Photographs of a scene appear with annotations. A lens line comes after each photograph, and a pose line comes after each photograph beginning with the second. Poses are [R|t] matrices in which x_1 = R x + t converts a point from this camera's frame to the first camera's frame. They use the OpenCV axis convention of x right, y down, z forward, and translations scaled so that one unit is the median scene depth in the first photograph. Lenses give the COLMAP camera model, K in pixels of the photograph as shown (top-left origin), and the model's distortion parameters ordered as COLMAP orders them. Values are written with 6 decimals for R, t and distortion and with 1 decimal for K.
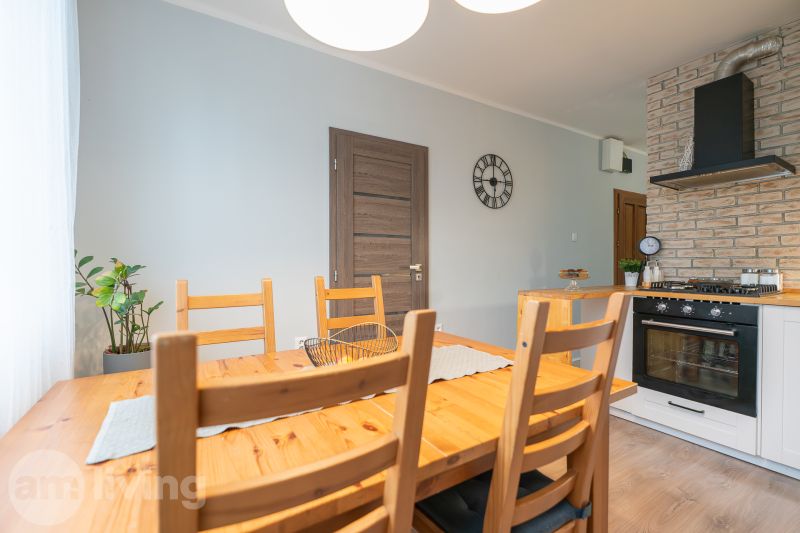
lens RADIAL K [[351.5, 0, 400.0], [0, 351.5, 266.5], [0, 0, 1]] dist [0.001818, 0.000100]
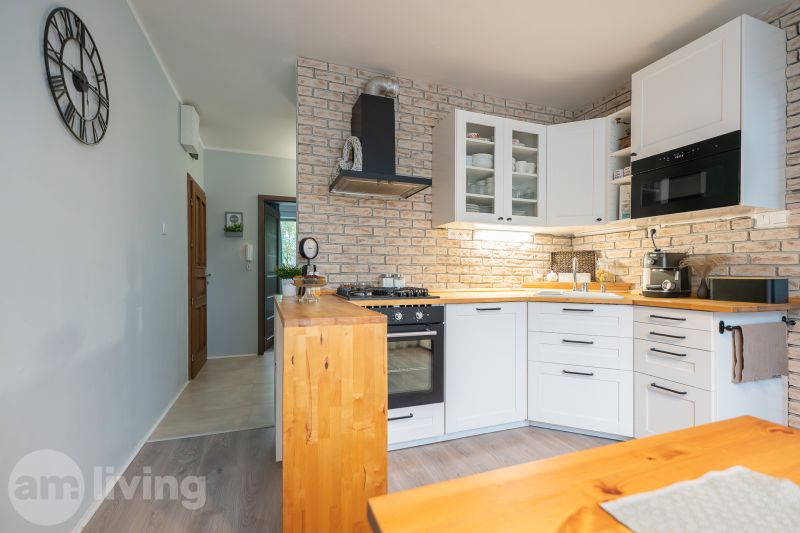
lens RADIAL K [[353.3, 0, 392.6], [0, 353.3, 272.1], [0, 0, 1]] dist [-0.003474, -0.000159]
pose [[0.199839, -0.000790, 0.979828, -0.118409], [0.002218, 0.999997, 0.000354, 0.000858], [-0.979826, 0.002102, 0.199840, 0.680607]]
